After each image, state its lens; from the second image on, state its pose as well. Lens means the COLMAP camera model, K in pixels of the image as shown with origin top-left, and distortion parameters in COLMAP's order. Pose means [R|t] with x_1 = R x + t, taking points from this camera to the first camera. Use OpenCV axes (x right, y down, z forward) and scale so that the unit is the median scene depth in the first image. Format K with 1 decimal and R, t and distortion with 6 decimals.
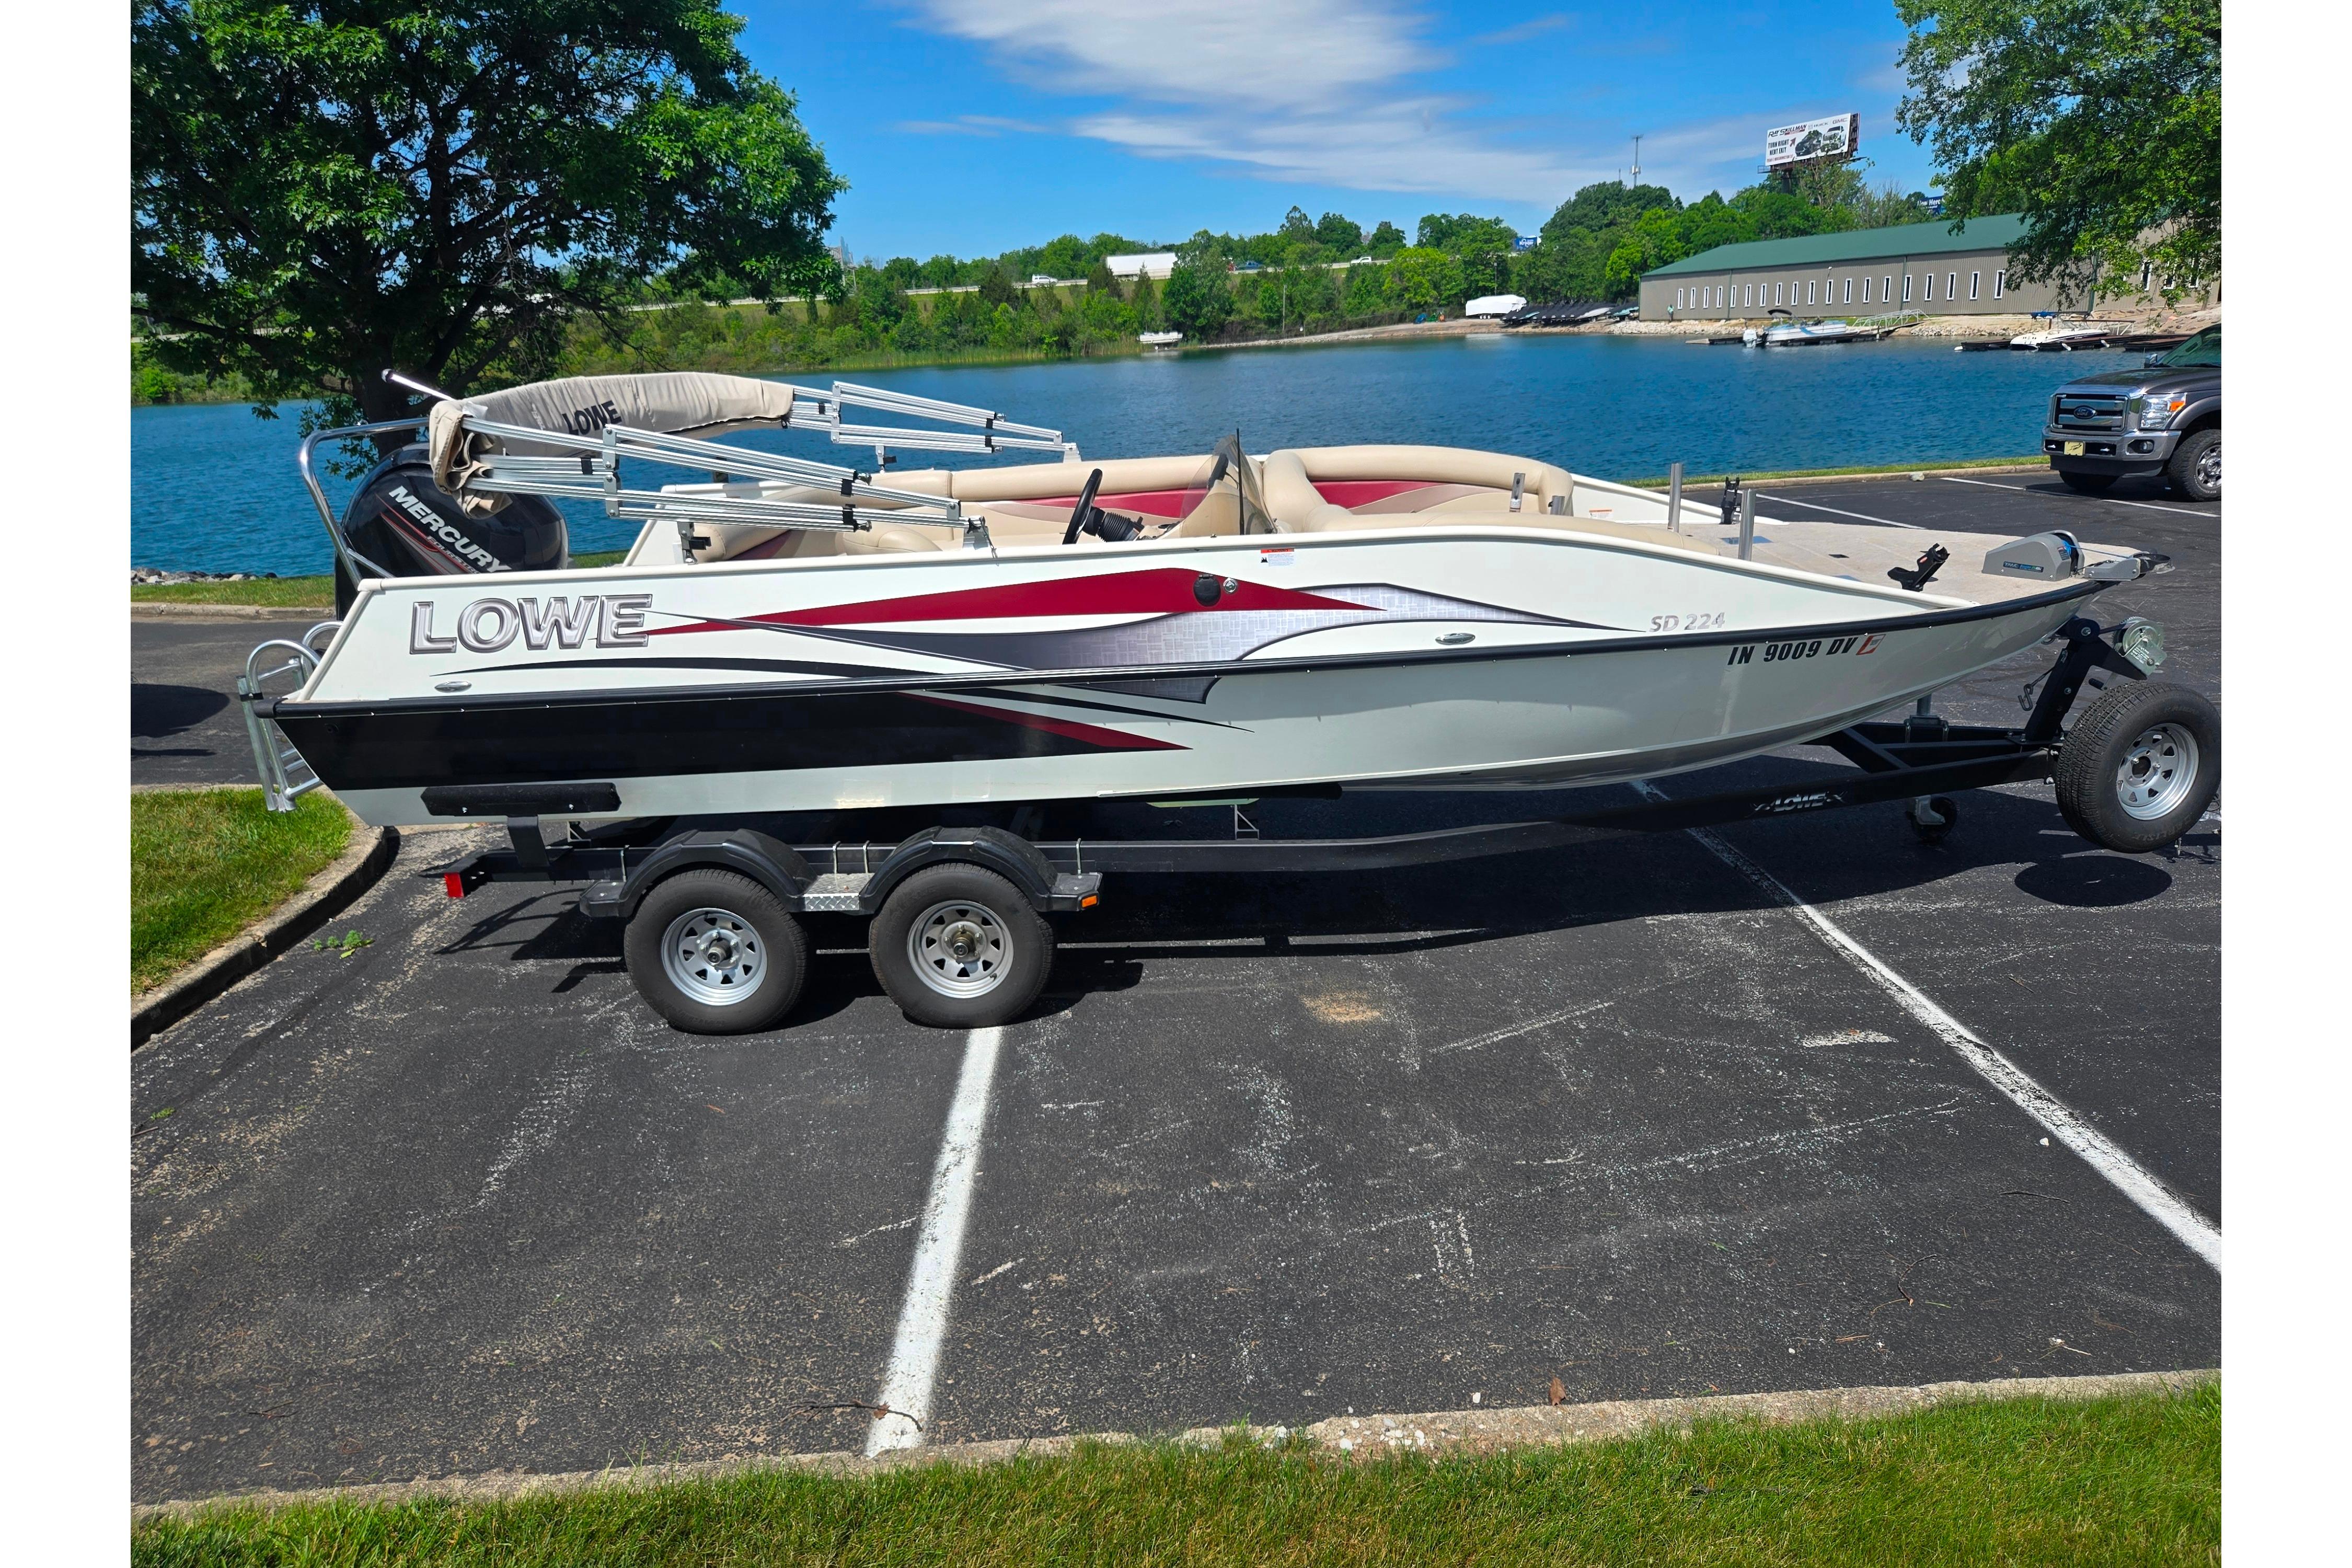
lens RADIAL K [[1414.3, 0, 1175.9], [0, 1414.3, 795.9], [0, 0, 1]] dist [0.046224, -0.032776]
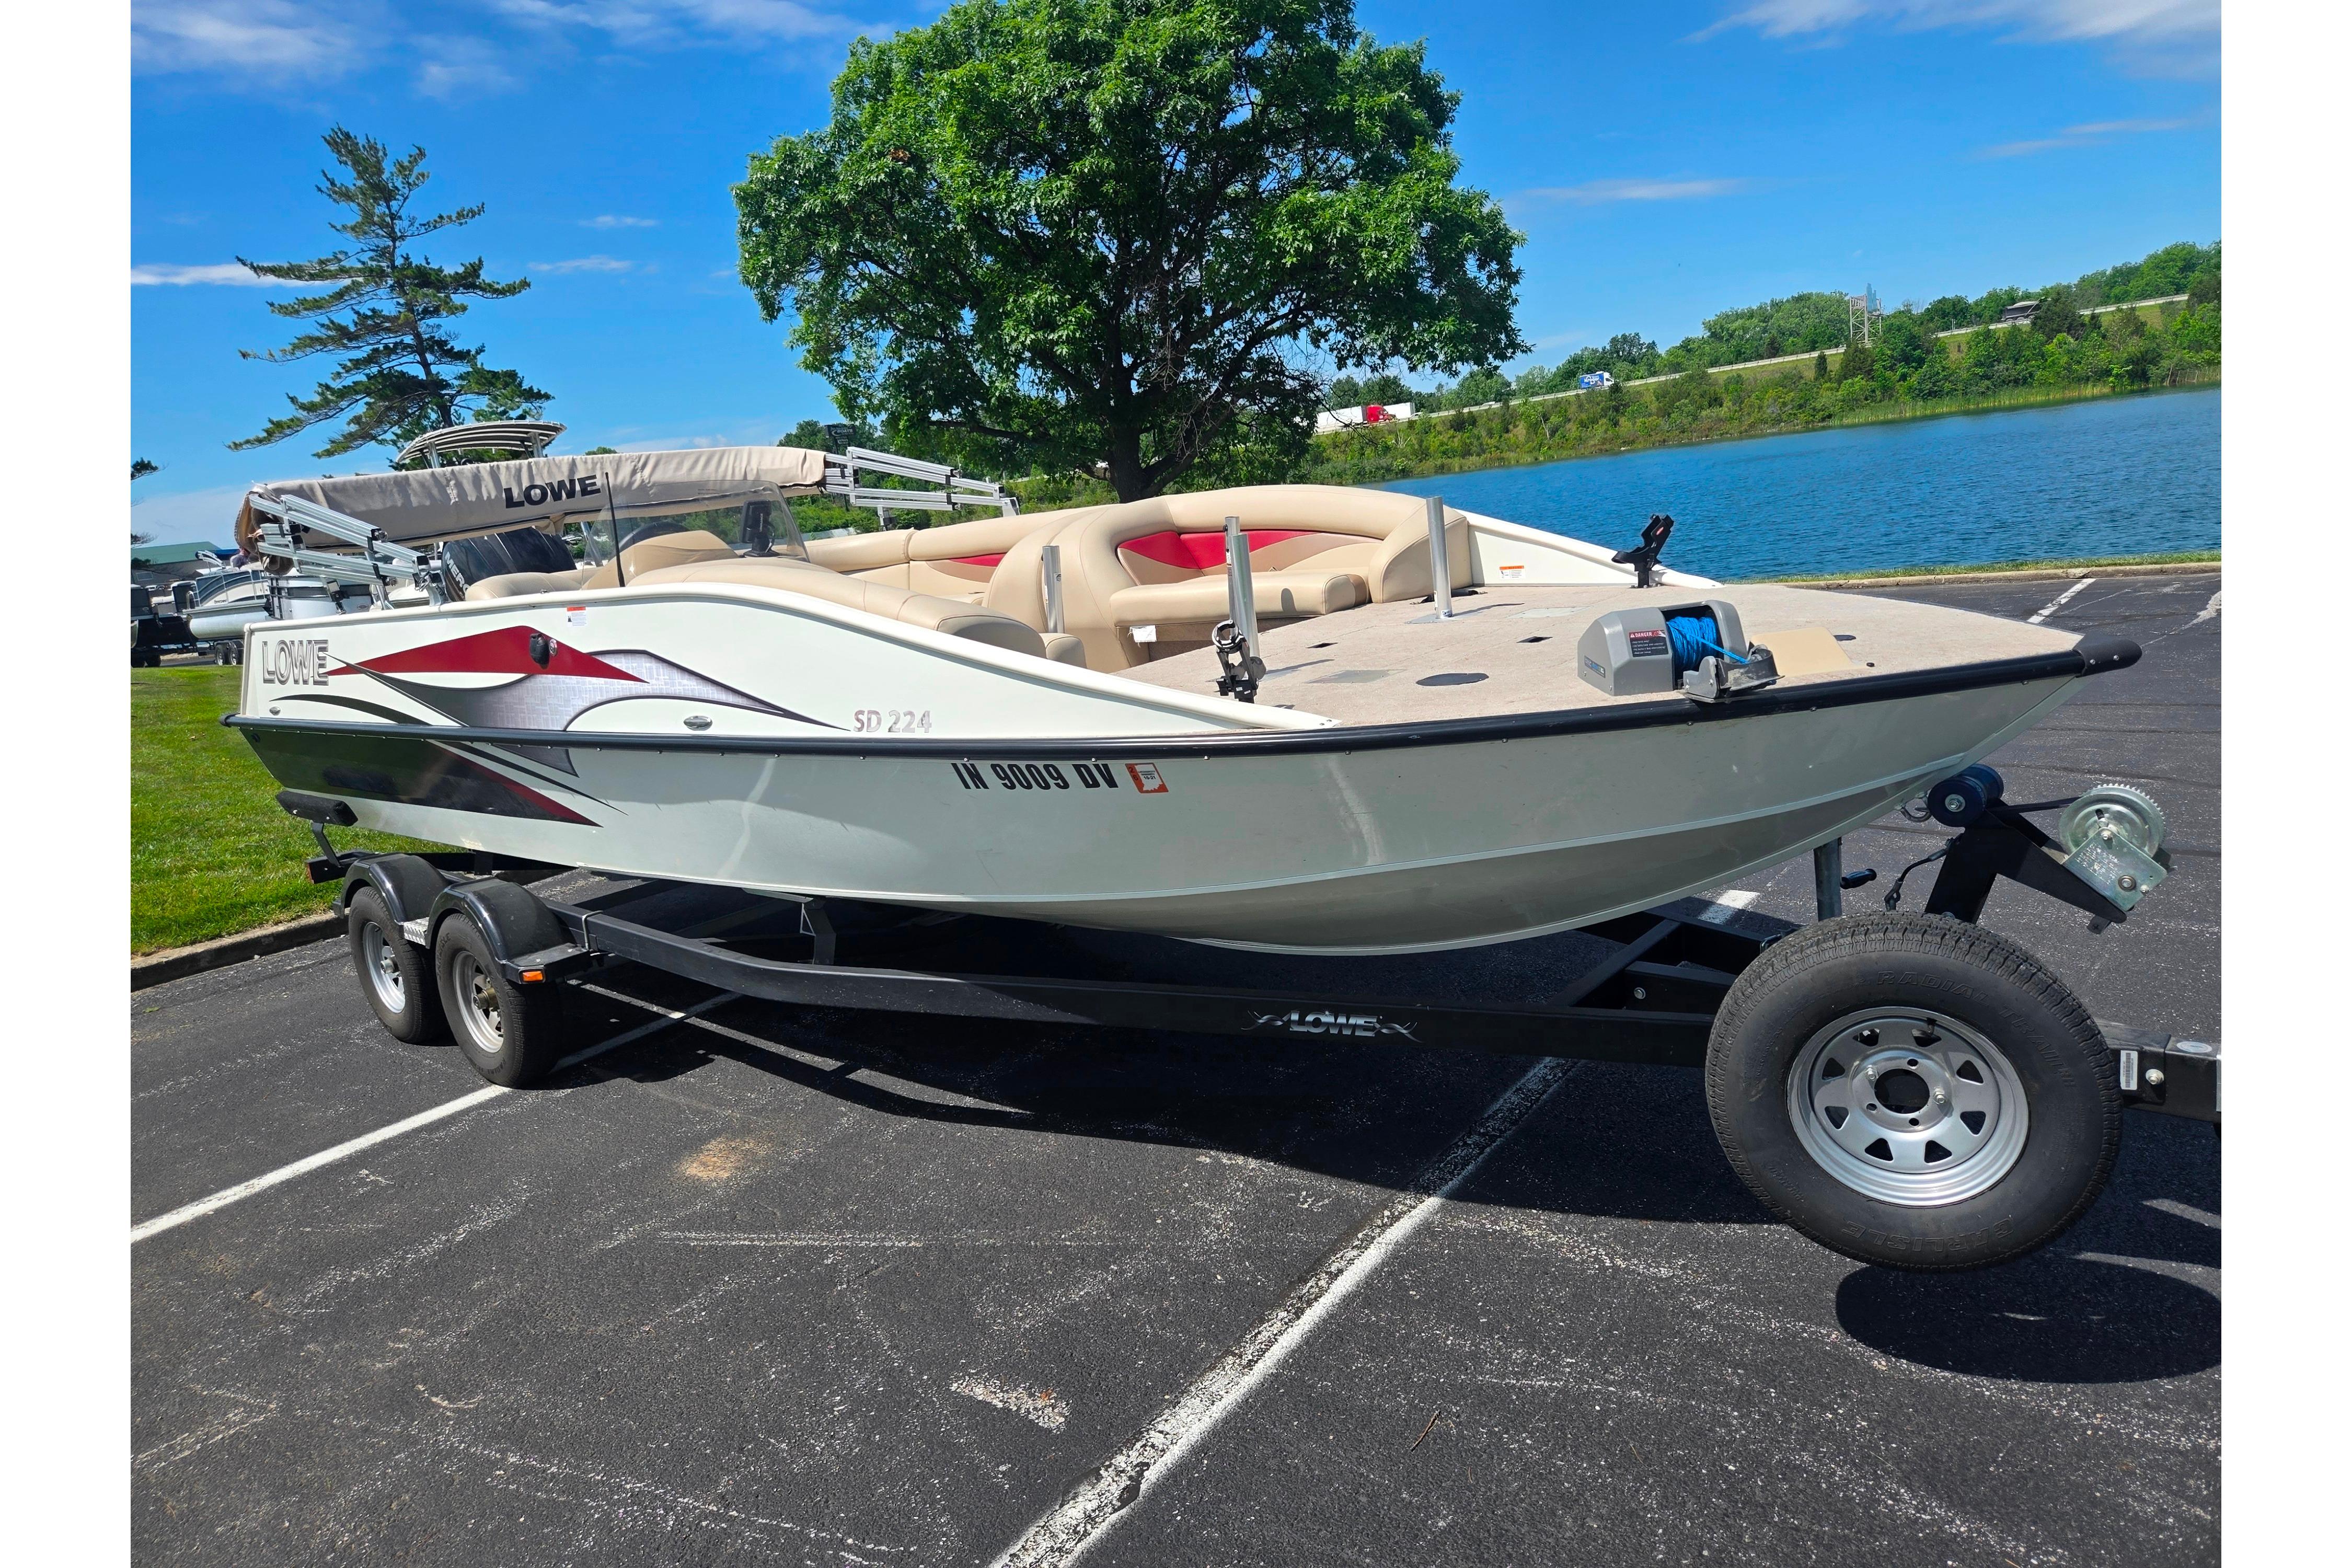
lens RADIAL K [[1414.3, 0, 1171.9], [0, 1414.3, 782.0], [0, 0, 1]] dist [0.046224, -0.032776]
pose [[0.771958, 0.090446, -0.629206, 0.273372], [-0.124545, 0.992162, -0.010182, -0.030818], [0.623353, 0.086224, 0.777172, 0.163728]]
